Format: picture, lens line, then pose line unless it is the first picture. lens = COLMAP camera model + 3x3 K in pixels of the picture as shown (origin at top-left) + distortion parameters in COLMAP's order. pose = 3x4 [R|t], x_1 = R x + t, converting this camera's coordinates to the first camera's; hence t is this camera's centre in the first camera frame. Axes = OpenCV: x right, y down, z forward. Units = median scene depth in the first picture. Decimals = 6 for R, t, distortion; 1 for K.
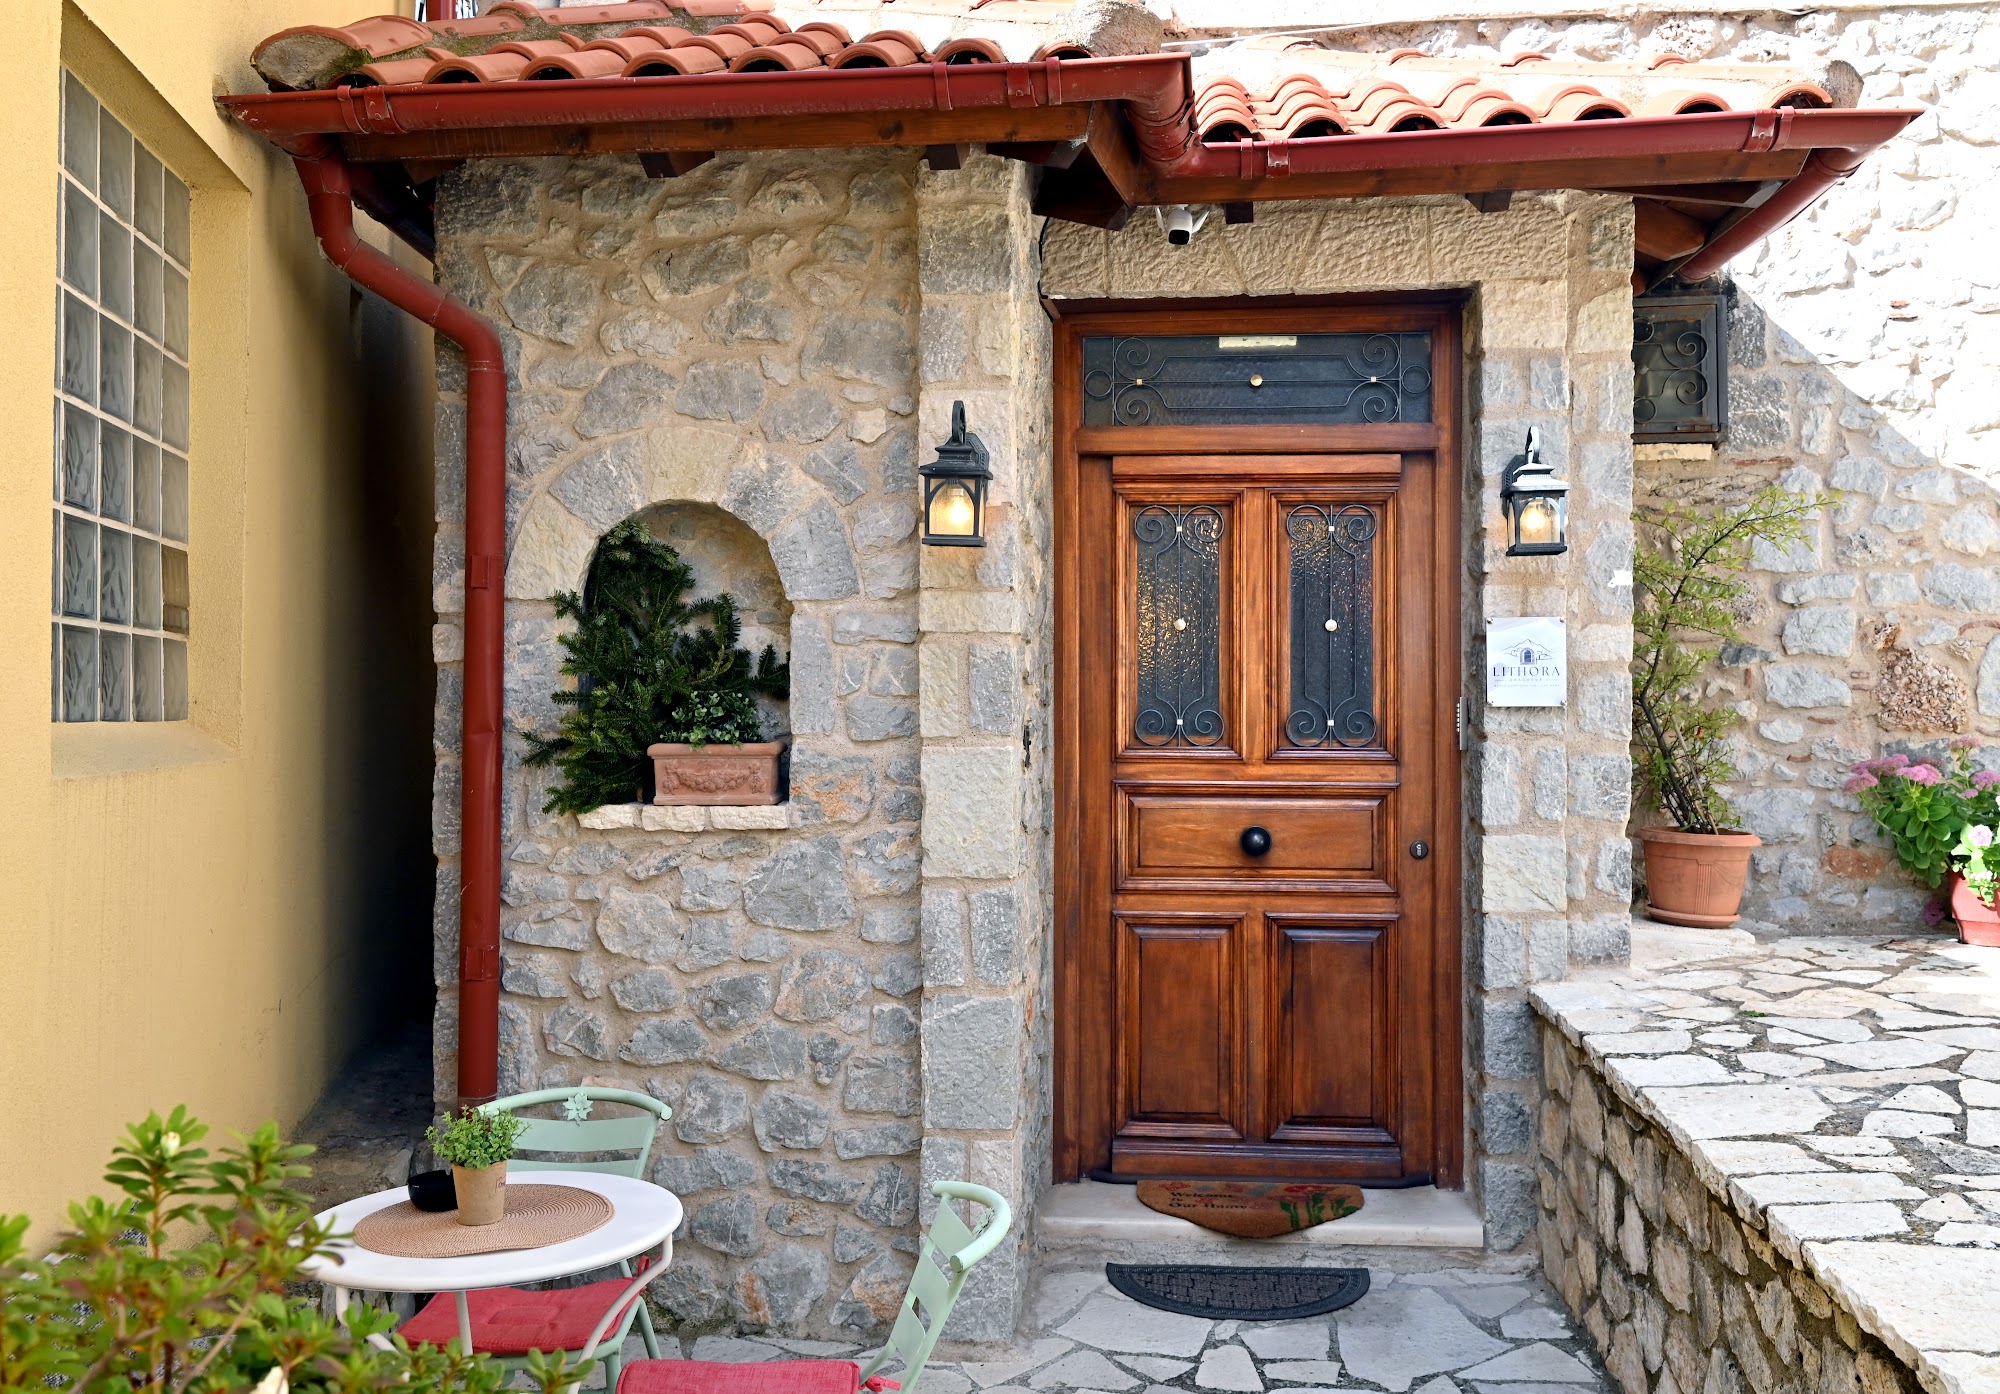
lens RADIAL K [[1901.0, 0, 995.6], [0, 1901.0, 703.8], [0, 0, 1]] dist [0.015402, 0.000000]
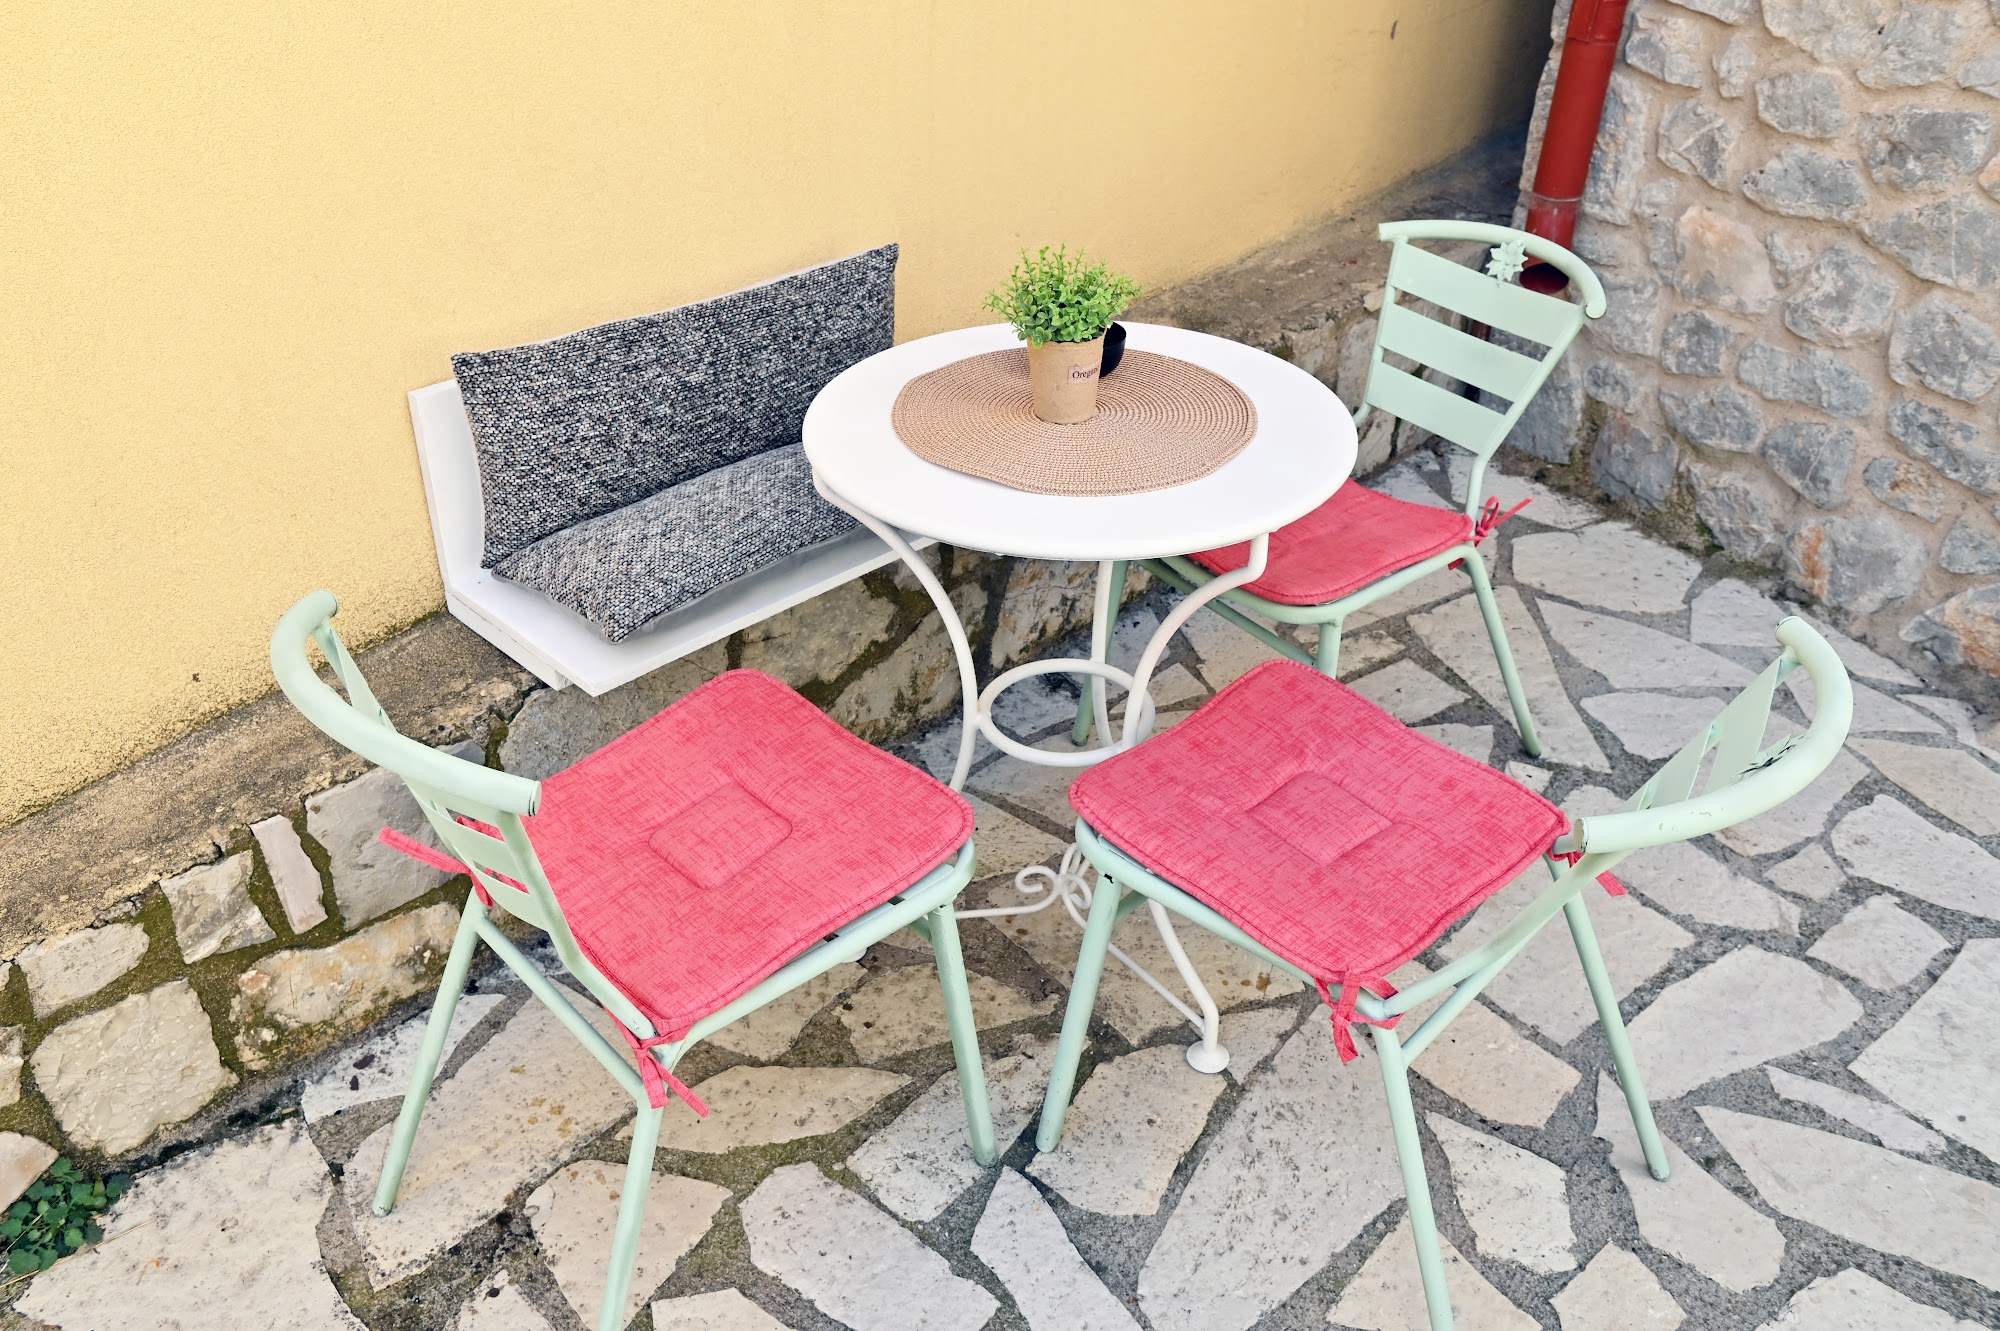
lens RADIAL K [[1546.0, 0, 1000.3], [0, 1546.0, 656.4], [0, 0, 1]] dist [-0.031013, 0.003126]
pose [[0.636166, 0.434279, -0.637726, 0.068025], [-0.030132, 0.839903, 0.541900, 0.030101], [0.770963, -0.325523, 0.547403, 0.419462]]
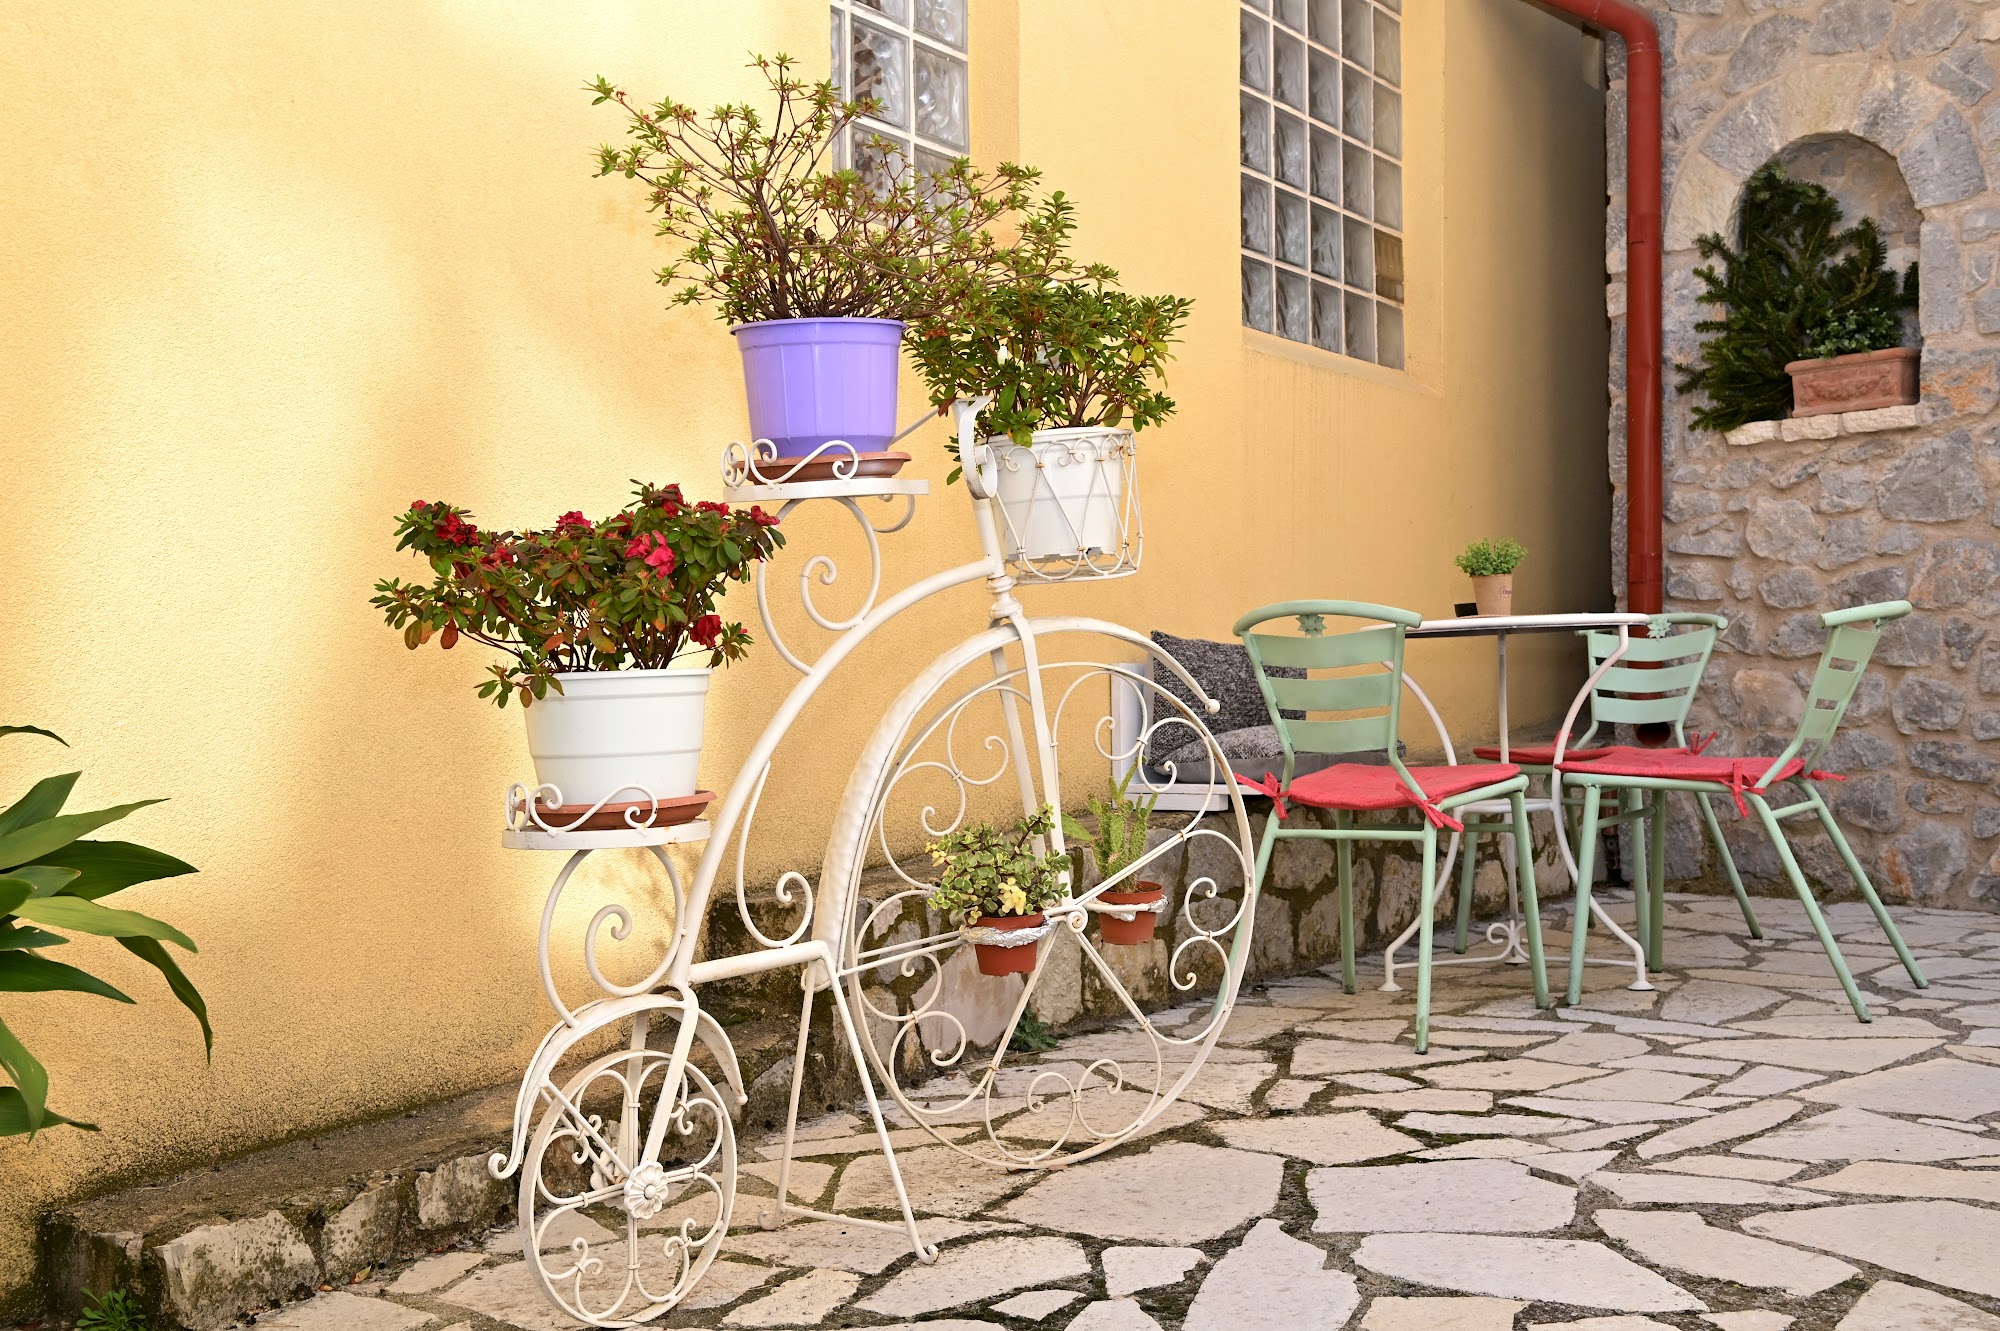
lens RADIAL K [[2164.5, 0, 992.9], [0, 2164.5, 664.3], [0, 0, 1]] dist [0.091806, 0.000000]
pose [[0.742922, -0.013078, -0.669250, 0.324343], [0.014742, 0.999886, -0.003175, 0.193006], [0.669216, -0.007507, 0.743030, -0.254145]]
